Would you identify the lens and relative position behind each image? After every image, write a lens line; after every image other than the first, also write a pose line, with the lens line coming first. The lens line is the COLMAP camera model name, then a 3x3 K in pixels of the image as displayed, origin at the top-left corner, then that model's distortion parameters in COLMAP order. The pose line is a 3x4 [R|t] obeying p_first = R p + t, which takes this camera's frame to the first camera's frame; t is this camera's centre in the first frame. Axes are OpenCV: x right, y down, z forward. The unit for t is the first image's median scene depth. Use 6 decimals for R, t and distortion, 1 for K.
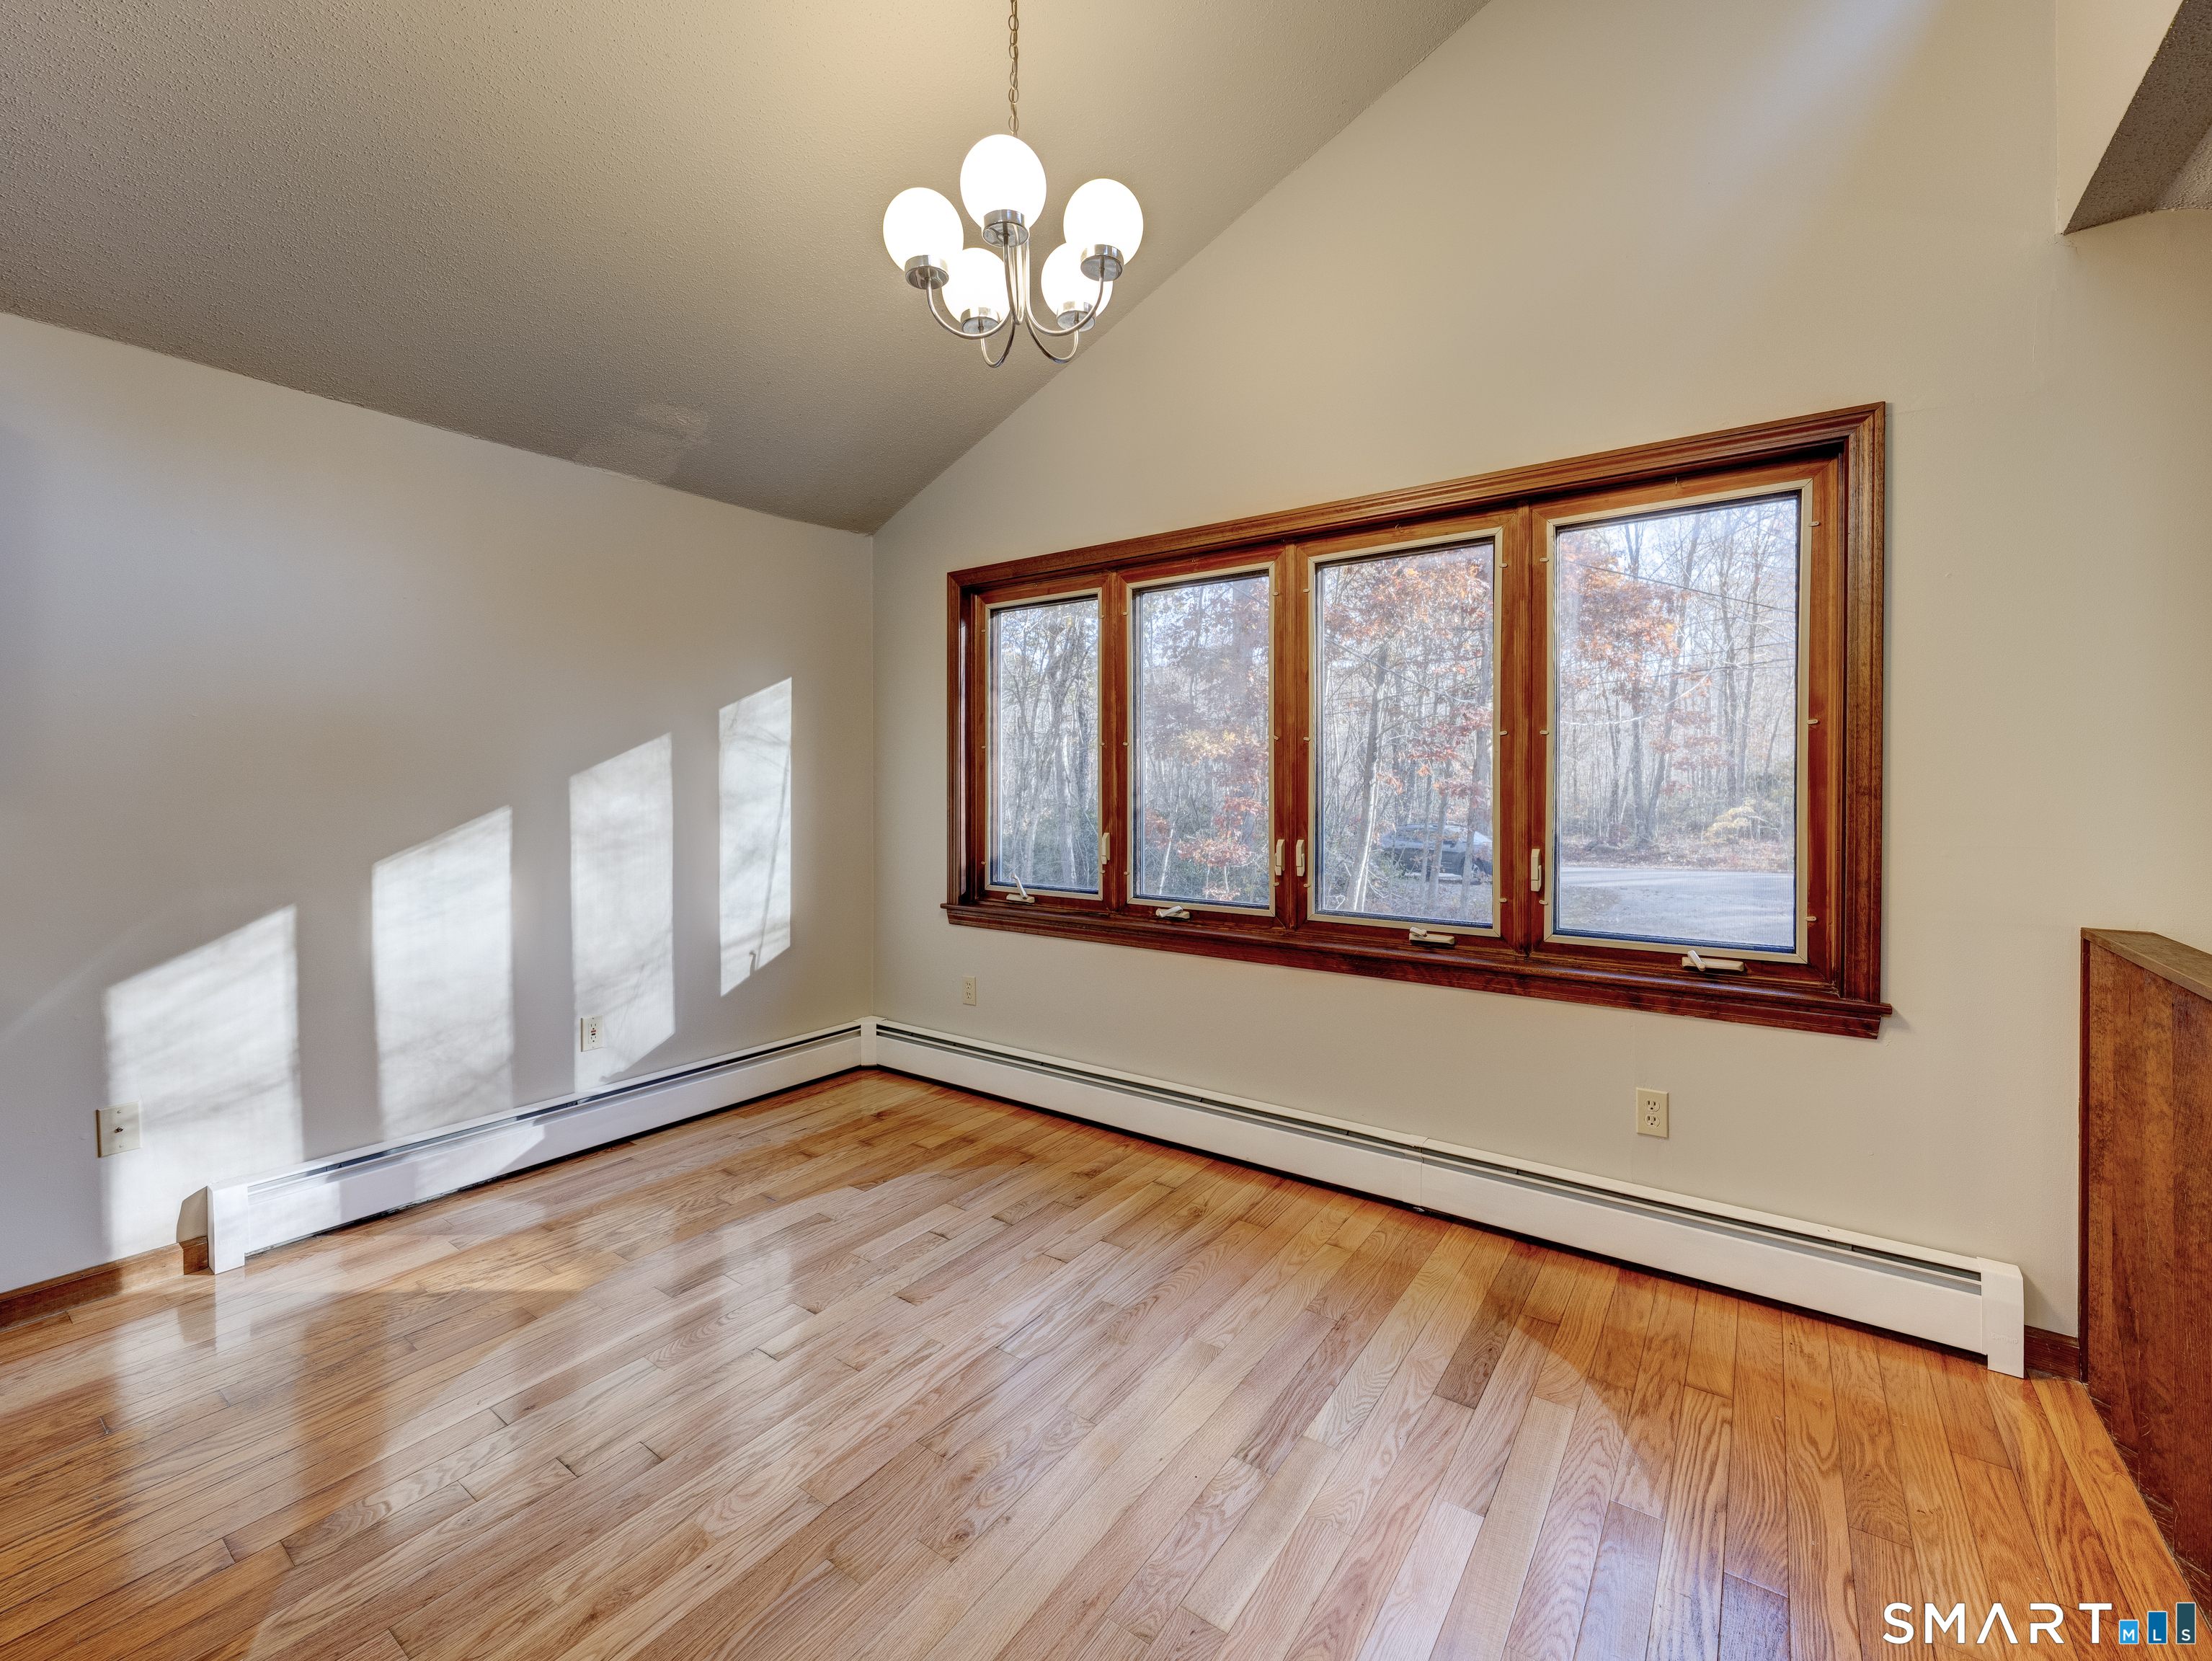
lens RADIAL K [[944.0, 0, 1097.1], [0, 944.0, 789.5], [0, 0, 1]] dist [-0.002596, -0.000129]
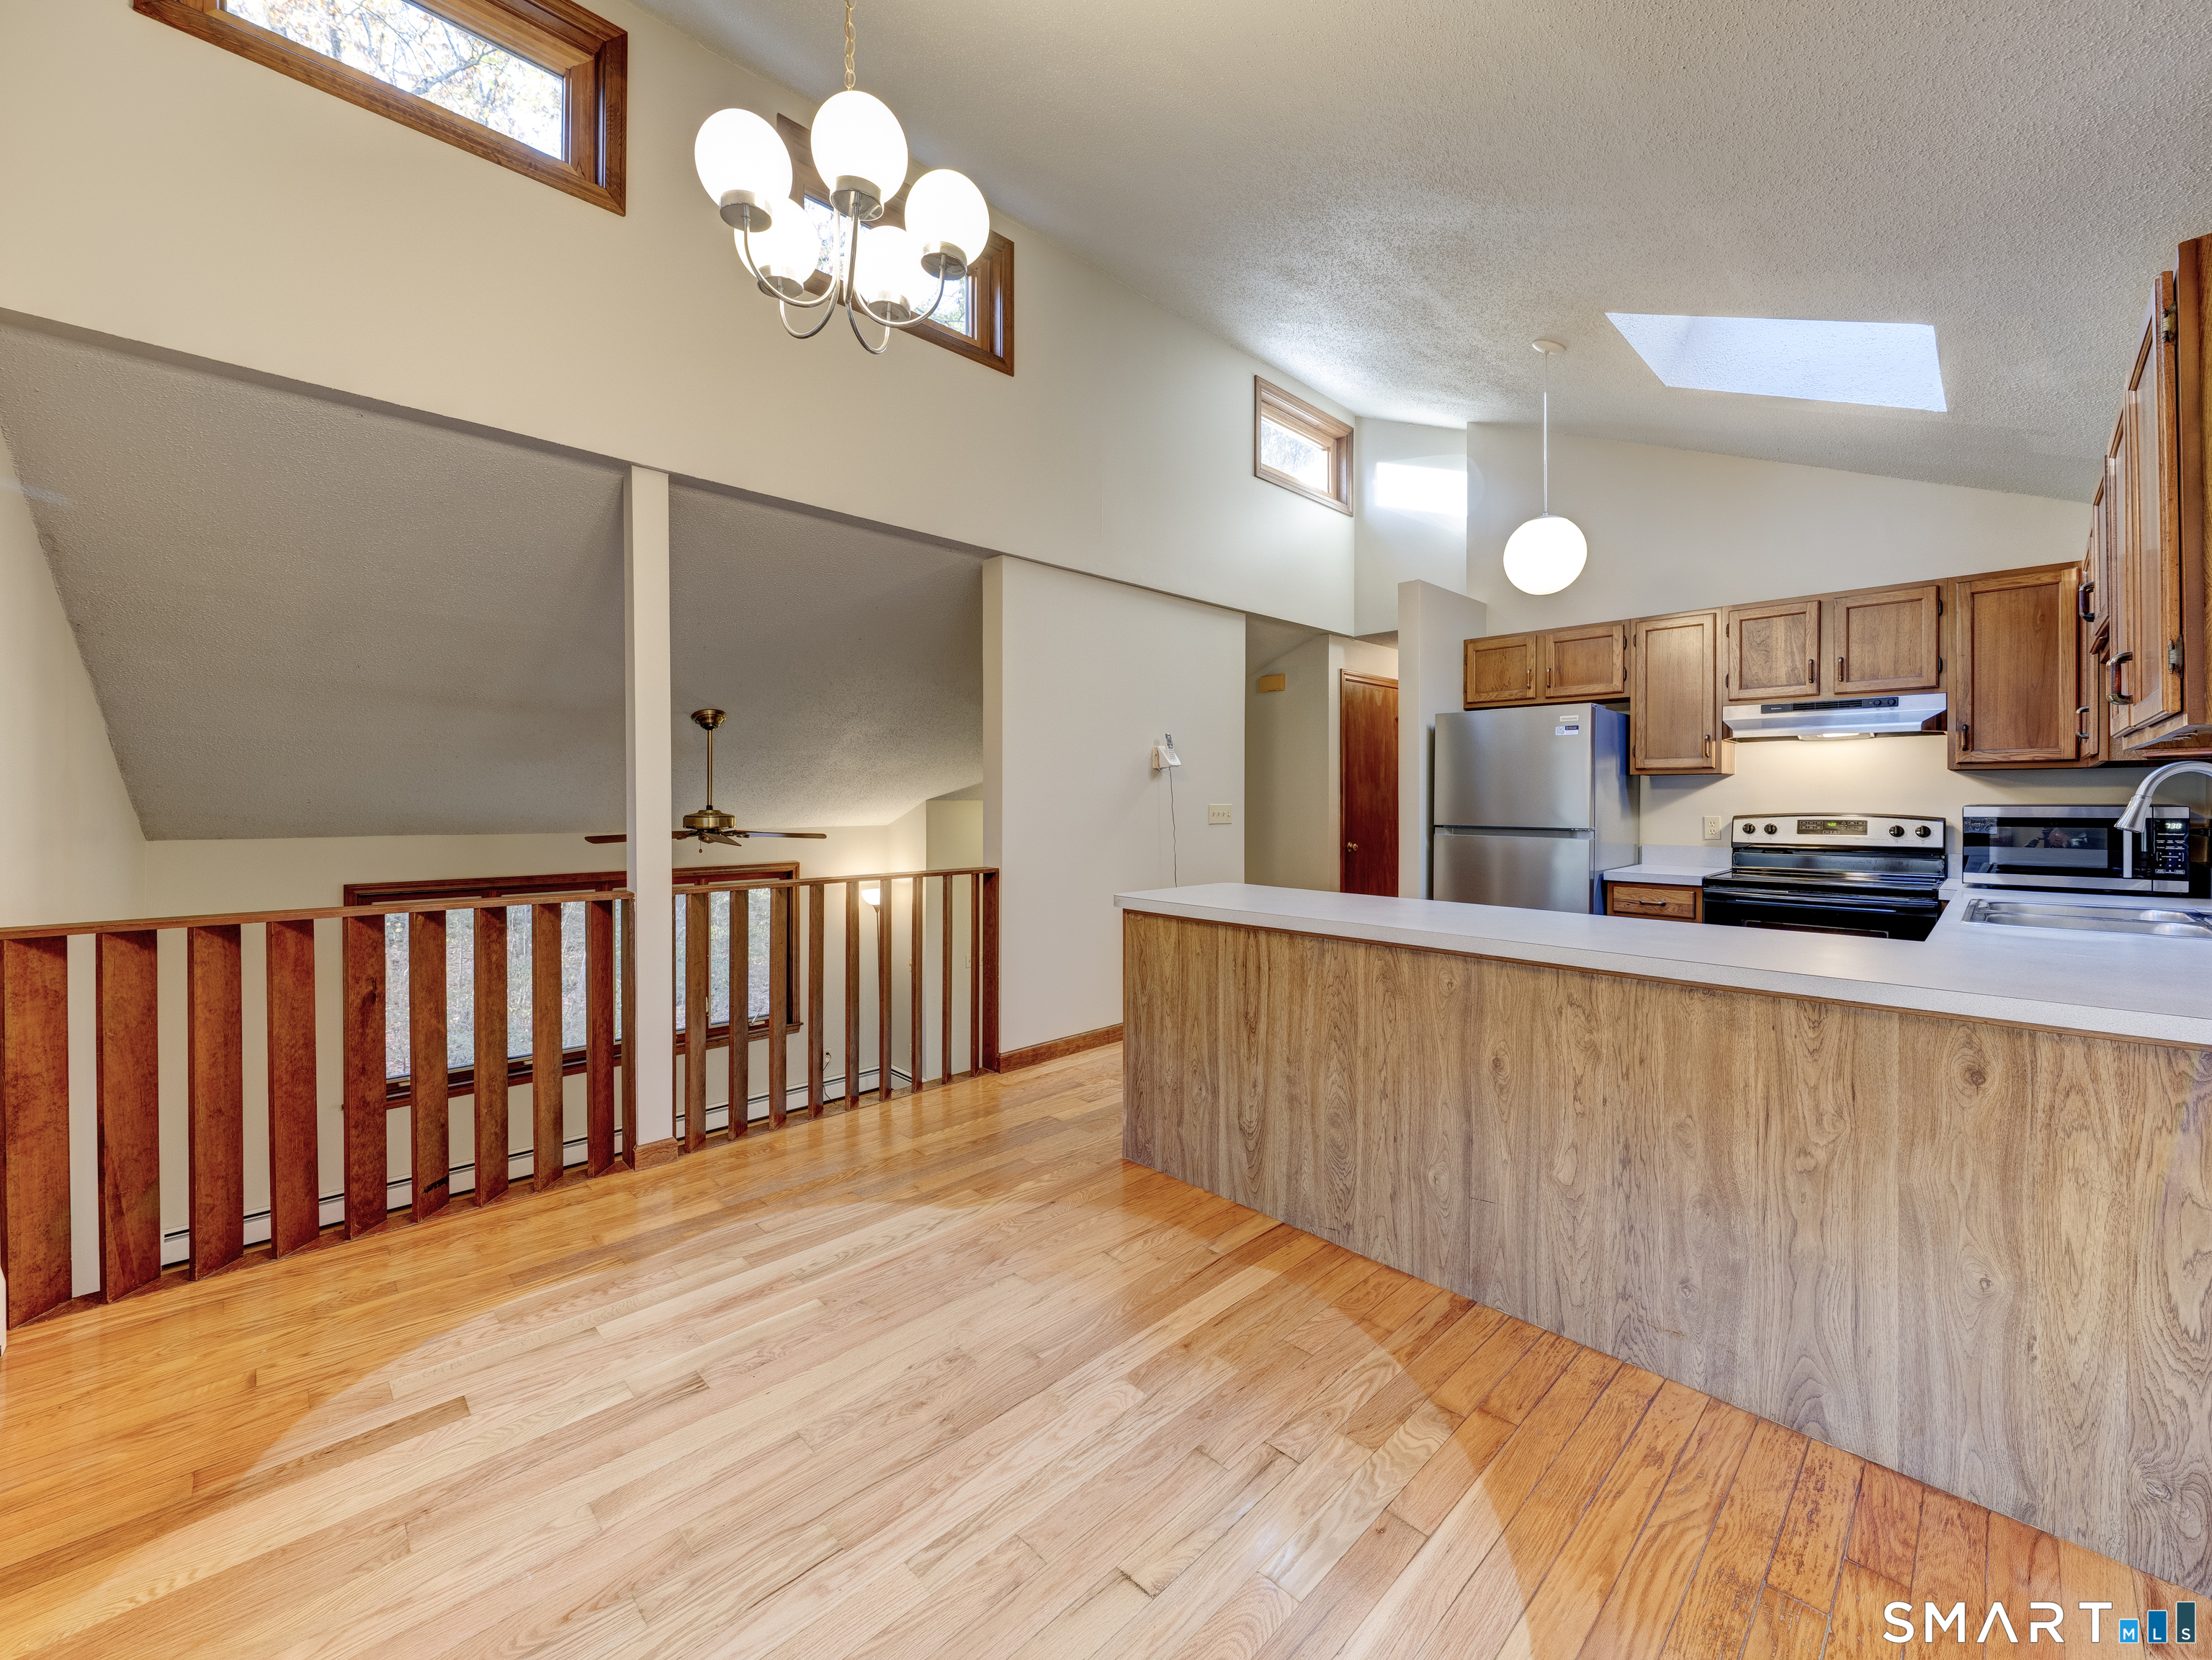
lens RADIAL K [[906.2, 0, 1116.6], [0, 906.2, 810.5], [0, 0, 1]] dist [-0.004393, -0.000345]
pose [[-0.981342, -0.003956, 0.192228, -0.361339], [-0.000298, 0.999818, 0.019054, -0.014551], [-0.192269, 0.018641, -0.981165, 1.294196]]
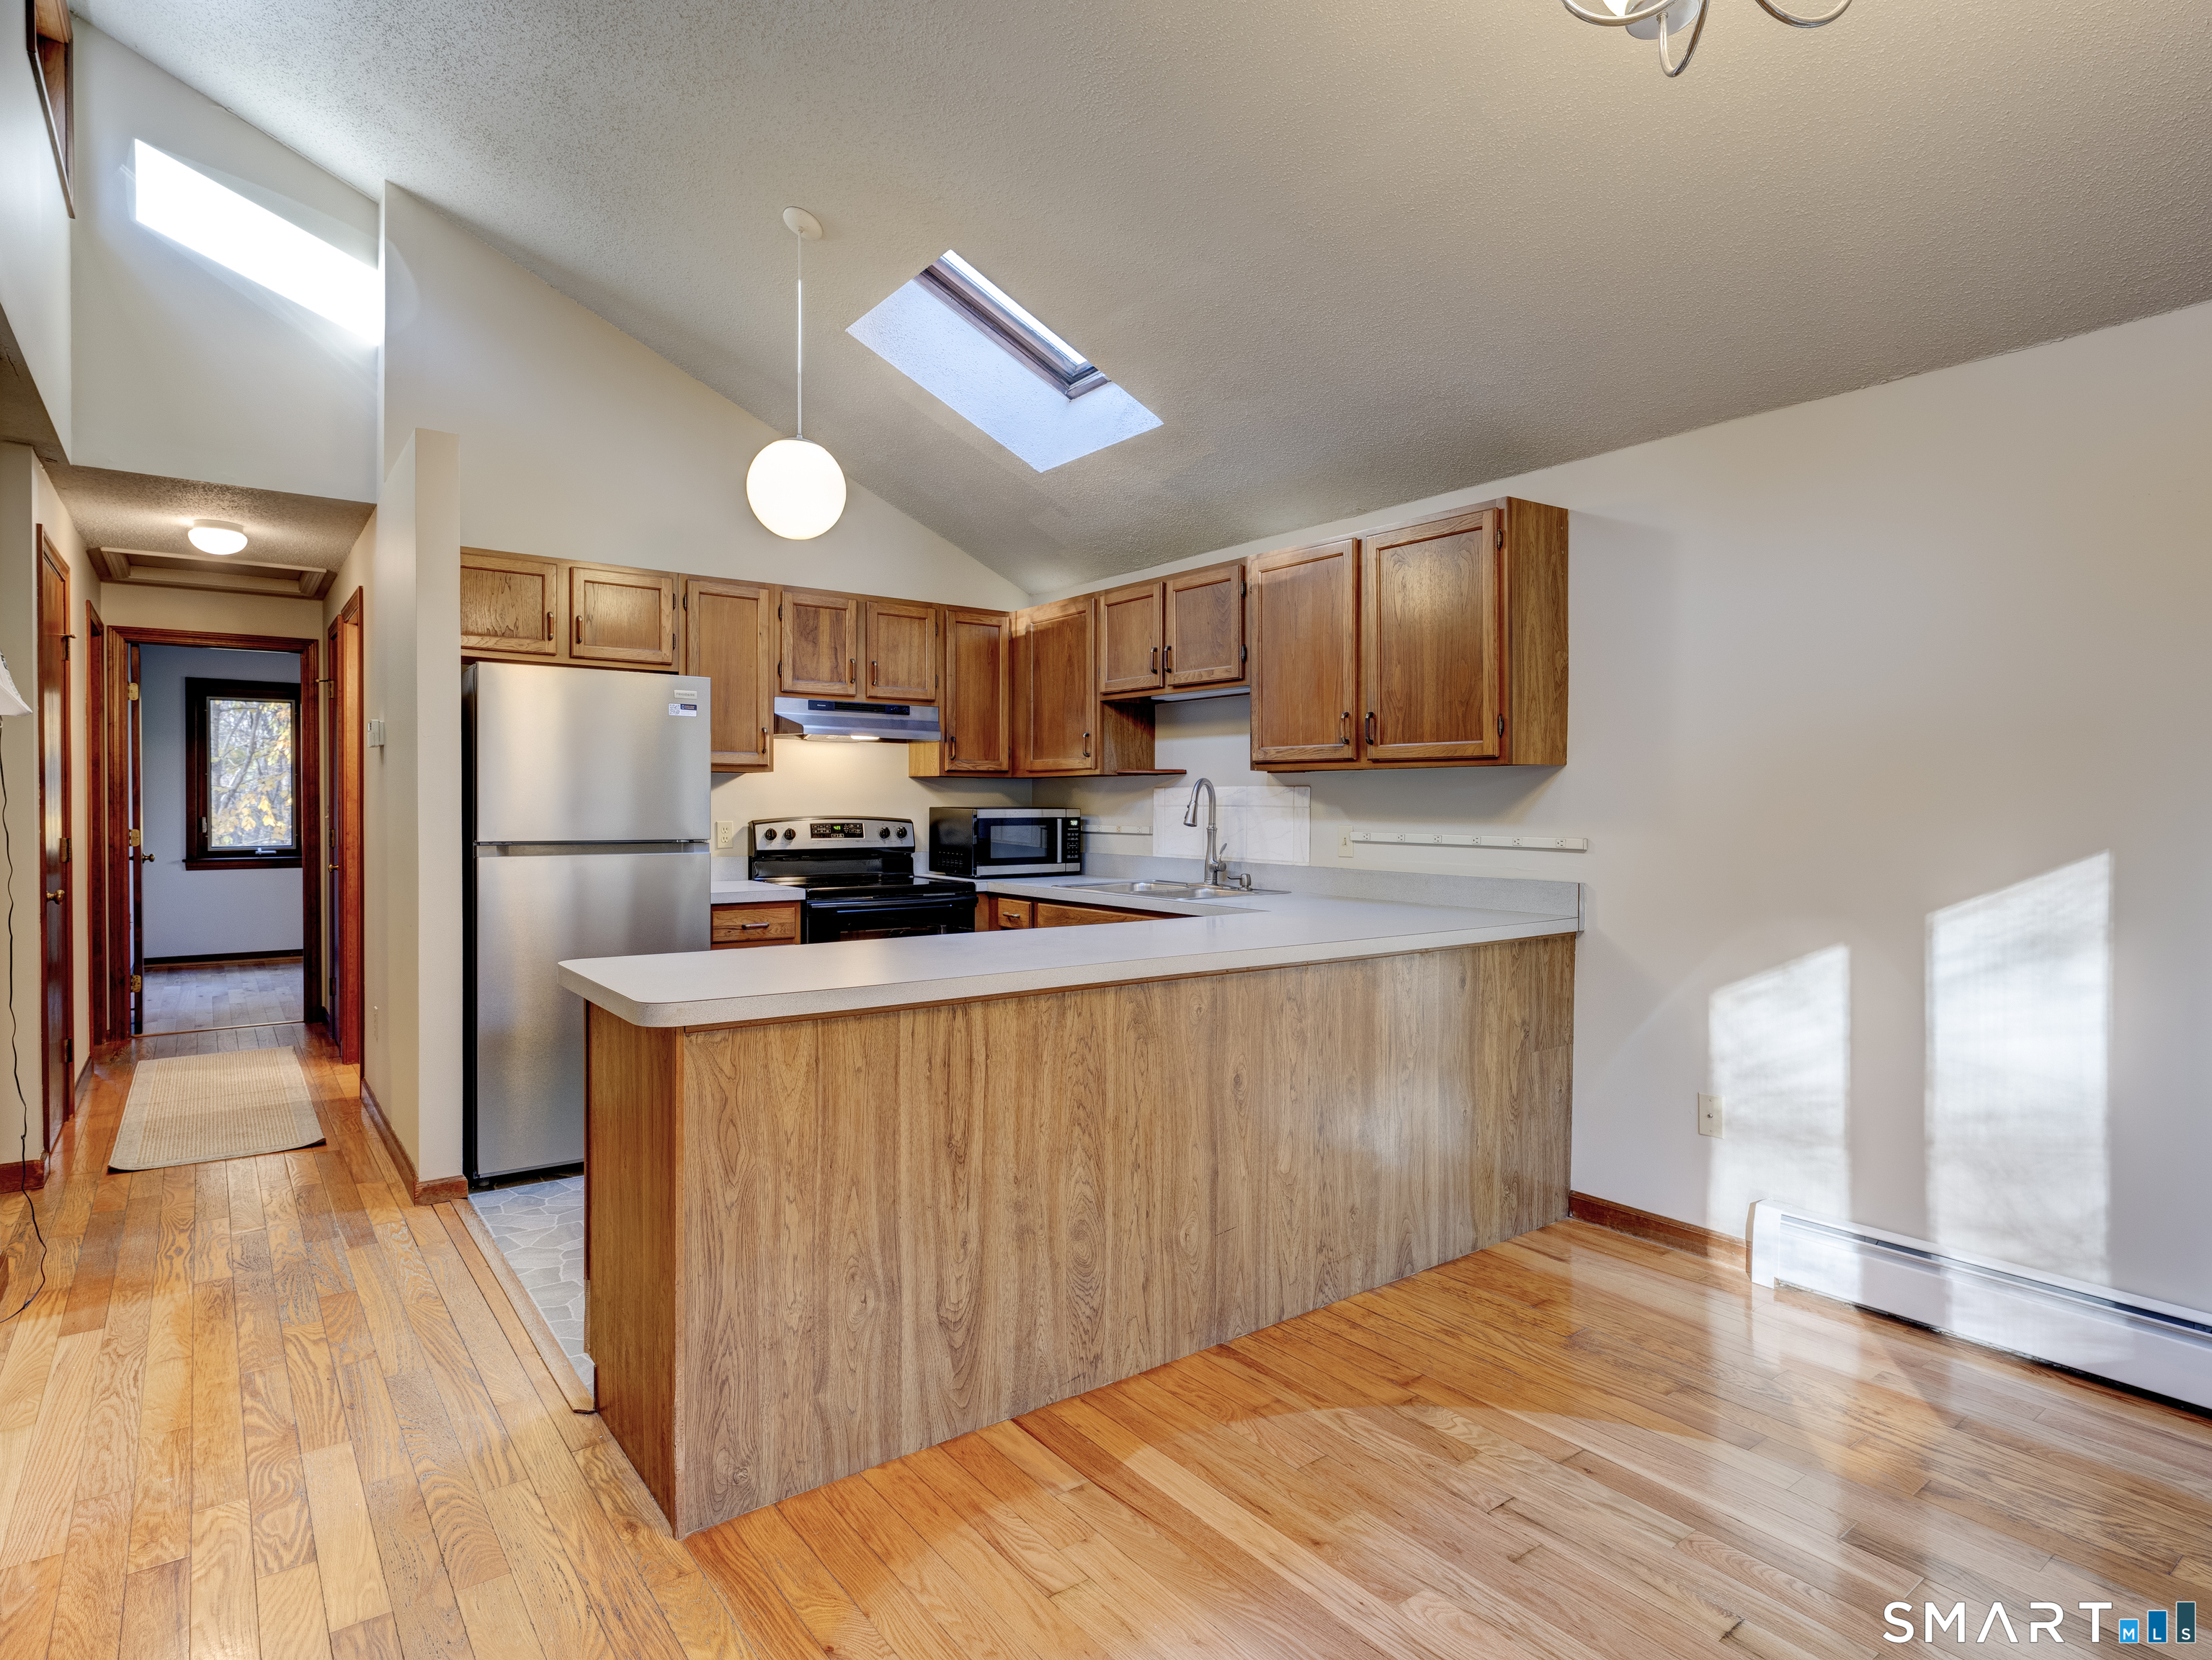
lens RADIAL K [[1214.5, 0, 1100.9], [0, 1214.5, 821.0], [0, 0, 1]] dist [0.001390, -0.000081]
pose [[-0.304589, 0.011480, -0.952415, 0.496126], [-0.010082, 0.999833, 0.015275, -0.009105], [0.952431, 0.014254, -0.304422, 0.628800]]
